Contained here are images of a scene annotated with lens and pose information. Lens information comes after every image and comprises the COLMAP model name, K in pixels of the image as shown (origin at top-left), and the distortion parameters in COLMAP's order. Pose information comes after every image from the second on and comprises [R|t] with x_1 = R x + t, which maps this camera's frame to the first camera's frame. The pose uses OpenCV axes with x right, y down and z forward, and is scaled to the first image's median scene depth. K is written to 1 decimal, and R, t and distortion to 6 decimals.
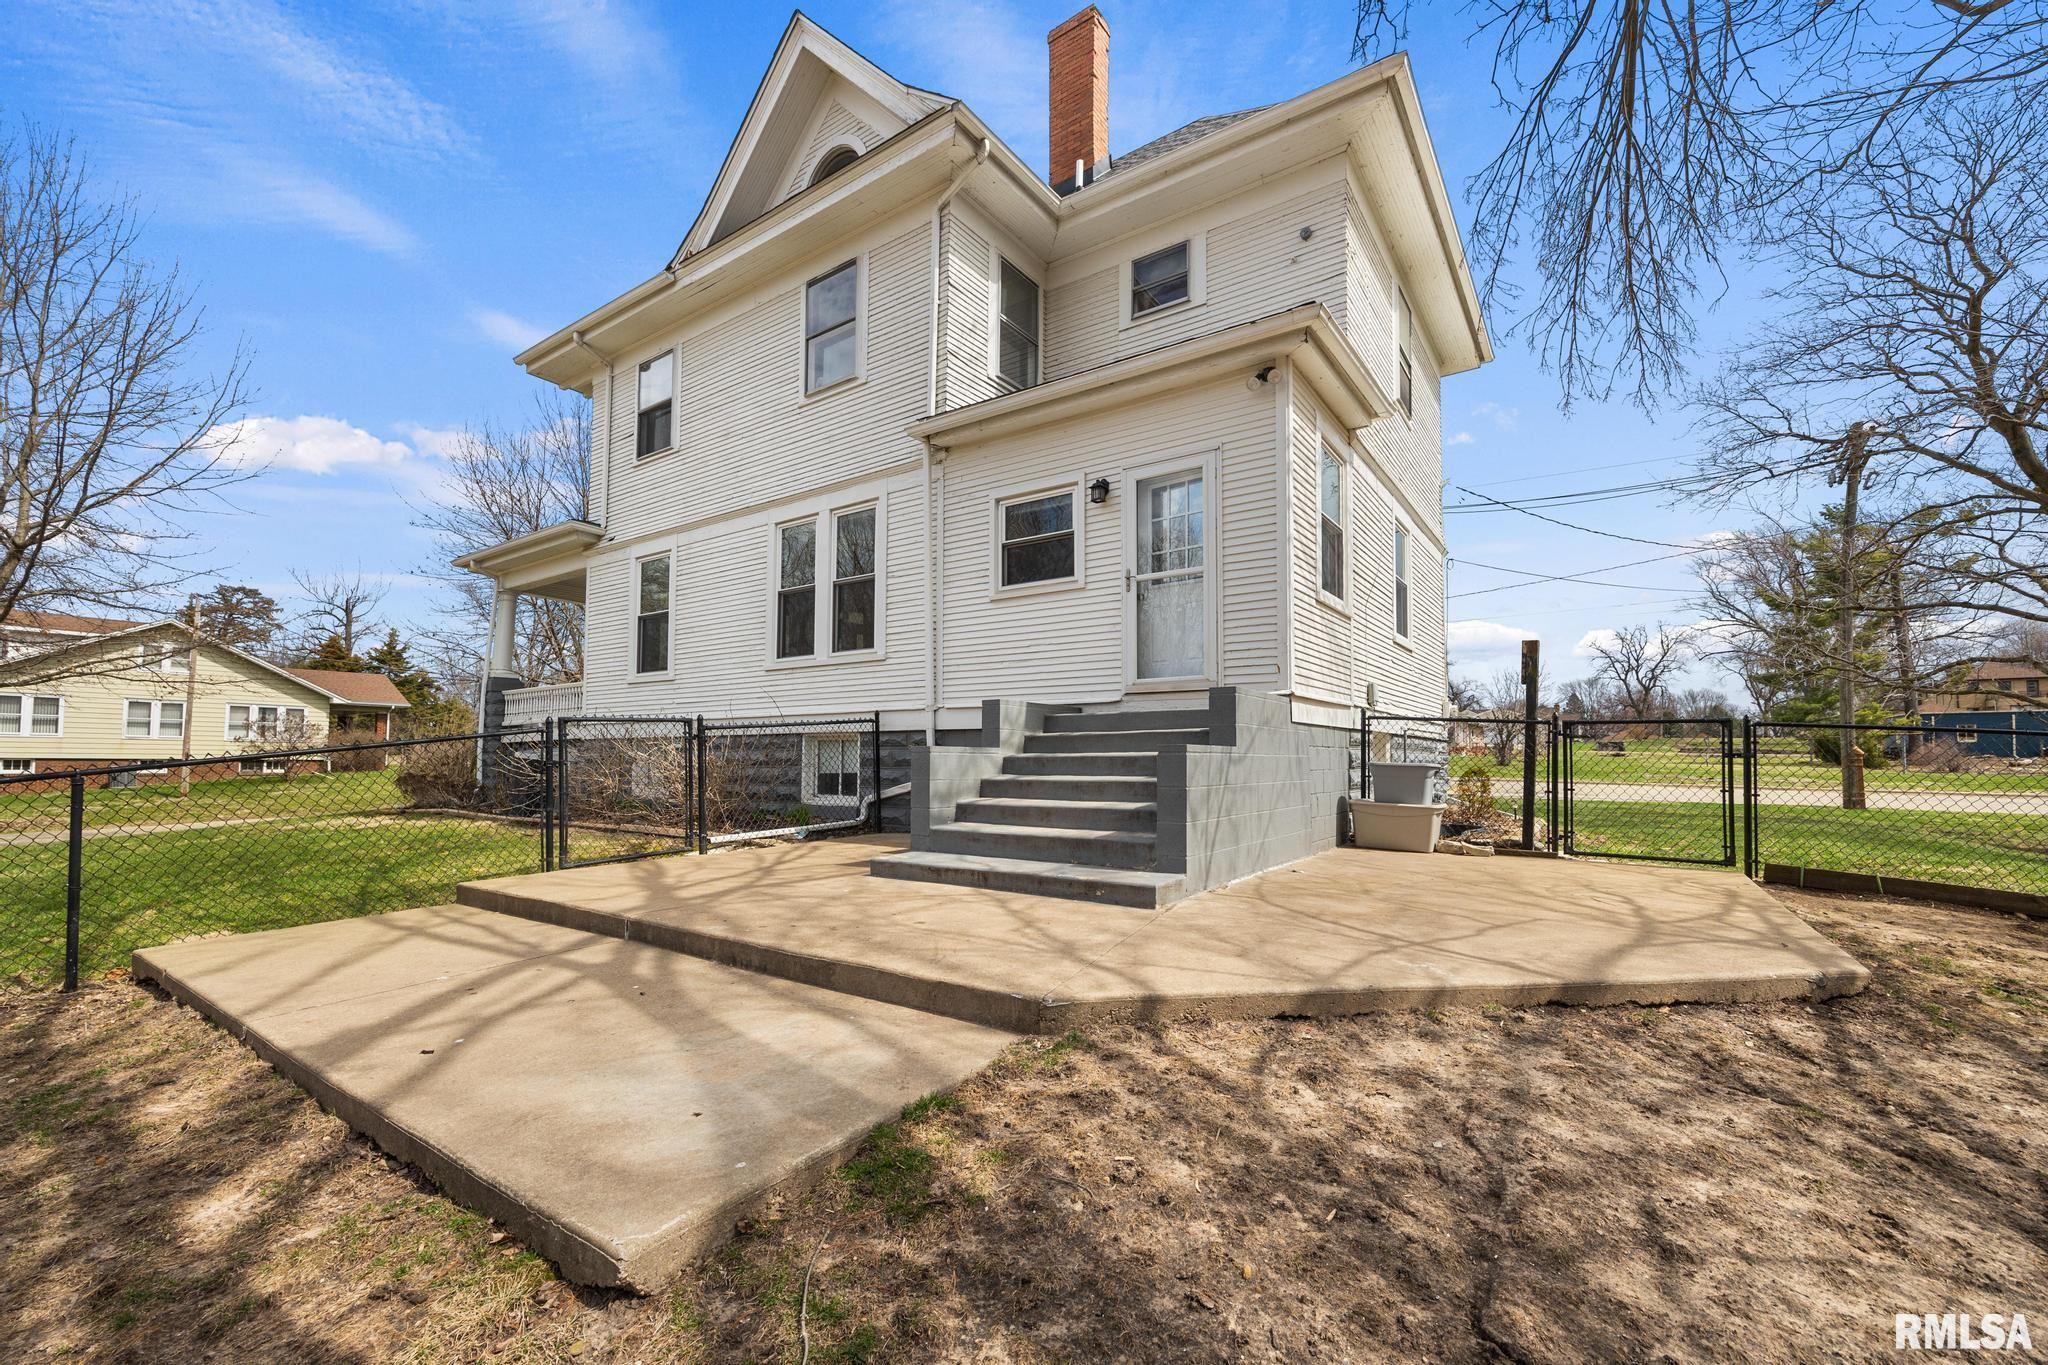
lens RADIAL K [[833.7, 0, 1023.1], [0, 833.7, 710.3], [0, 0, 1]] dist [-0.001399, -0.000145]
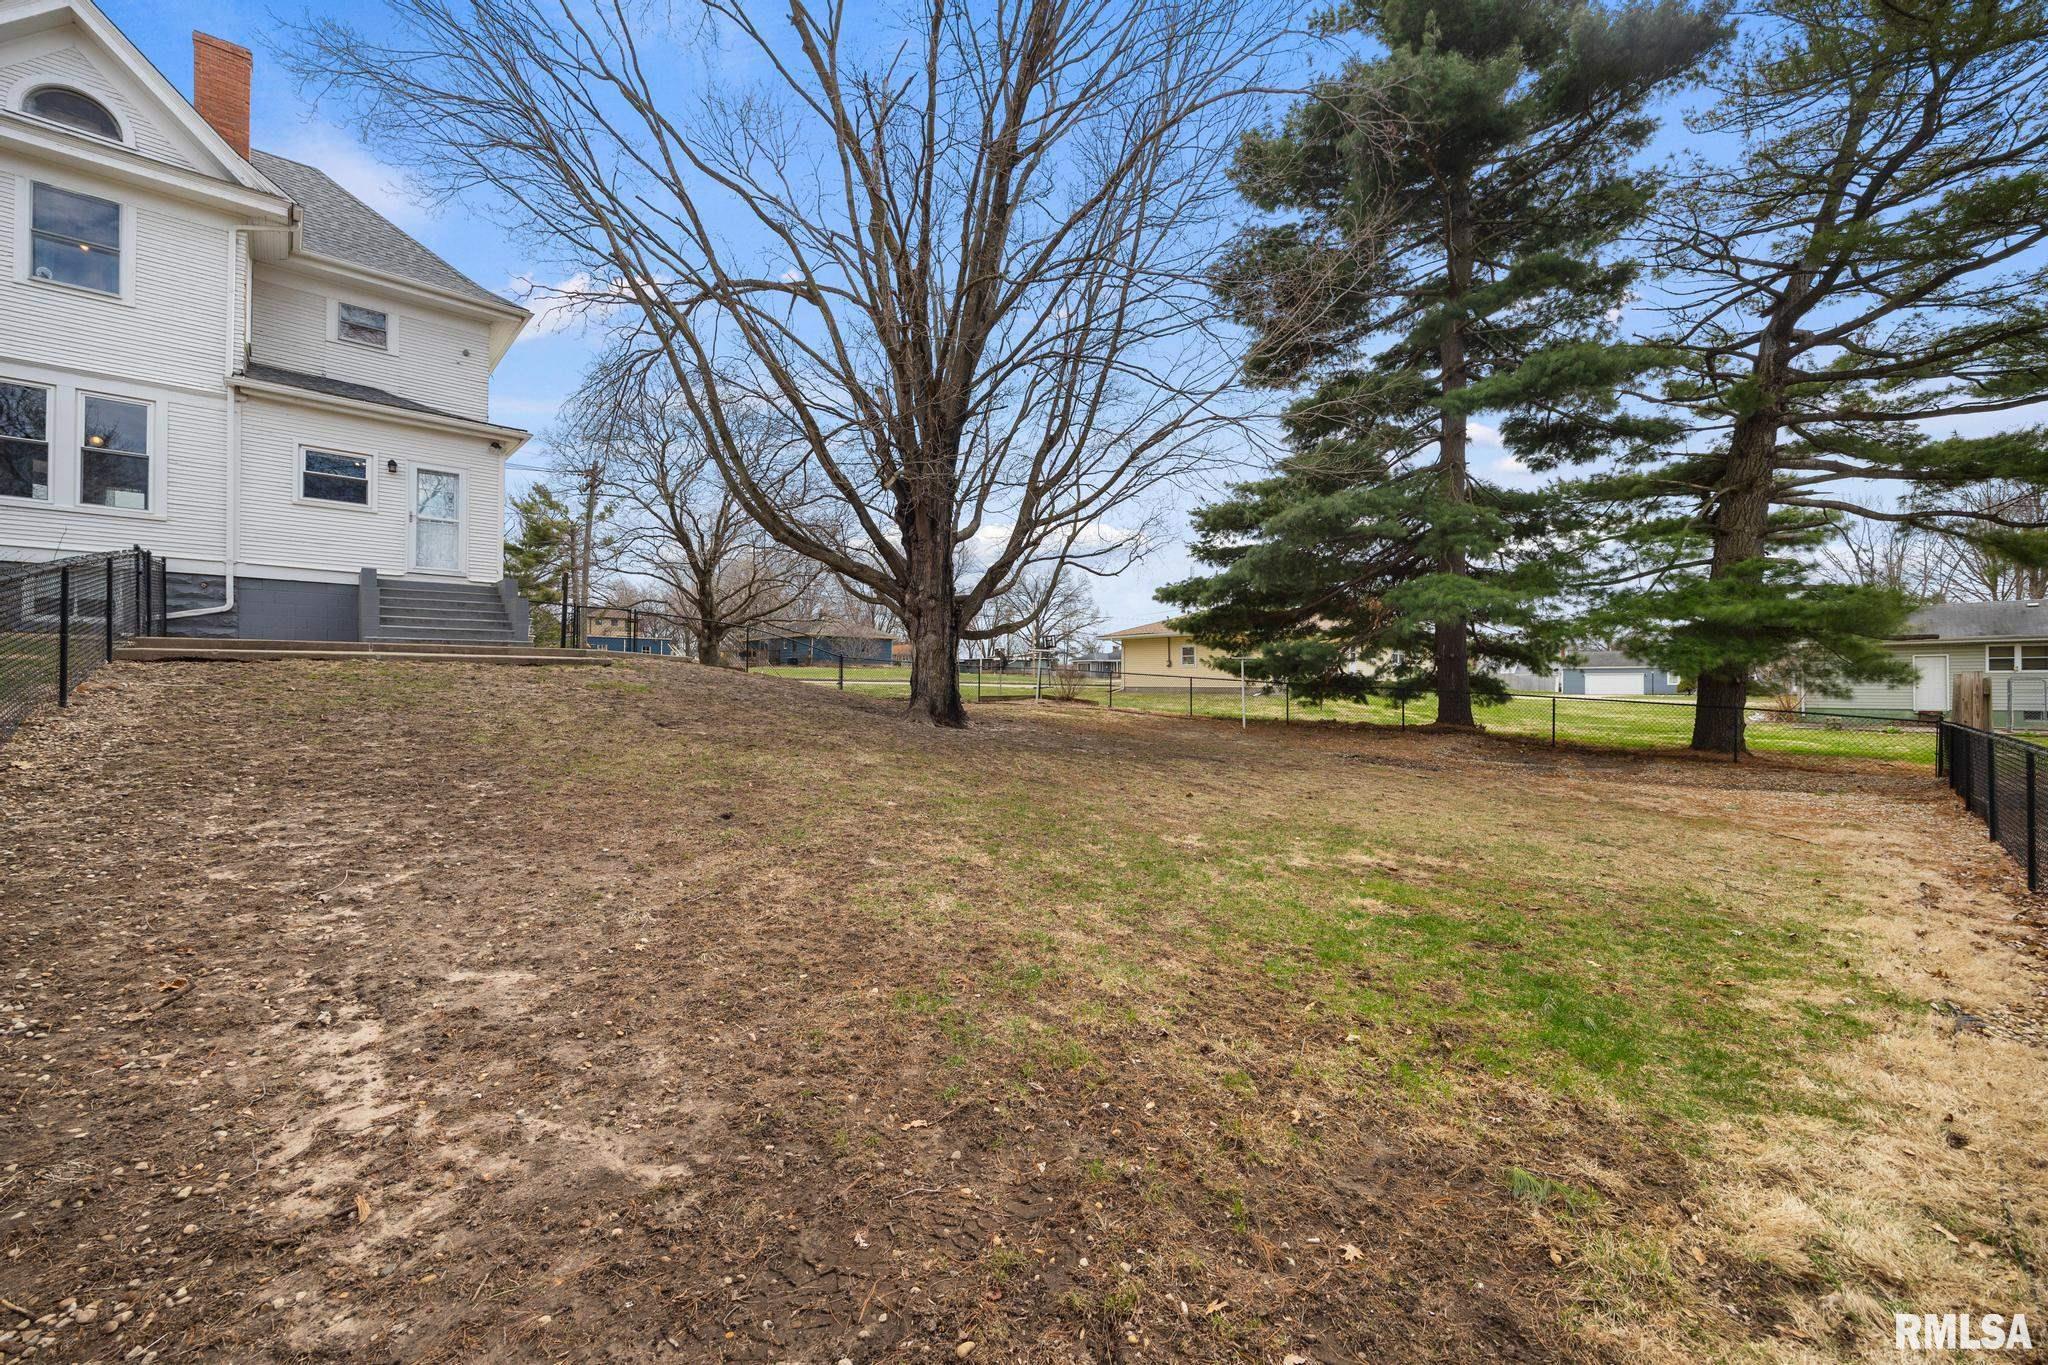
lens RADIAL K [[833.7, 0, 1023.1], [0, 833.7, 710.3], [0, 0, 1]] dist [-0.001399, -0.000145]
pose [[0.270946, 0.010085, 0.962542, -1.151708], [-0.044144, 0.999023, 0.001959, 0.196459], [-0.961582, -0.043021, 0.271127, -0.800002]]
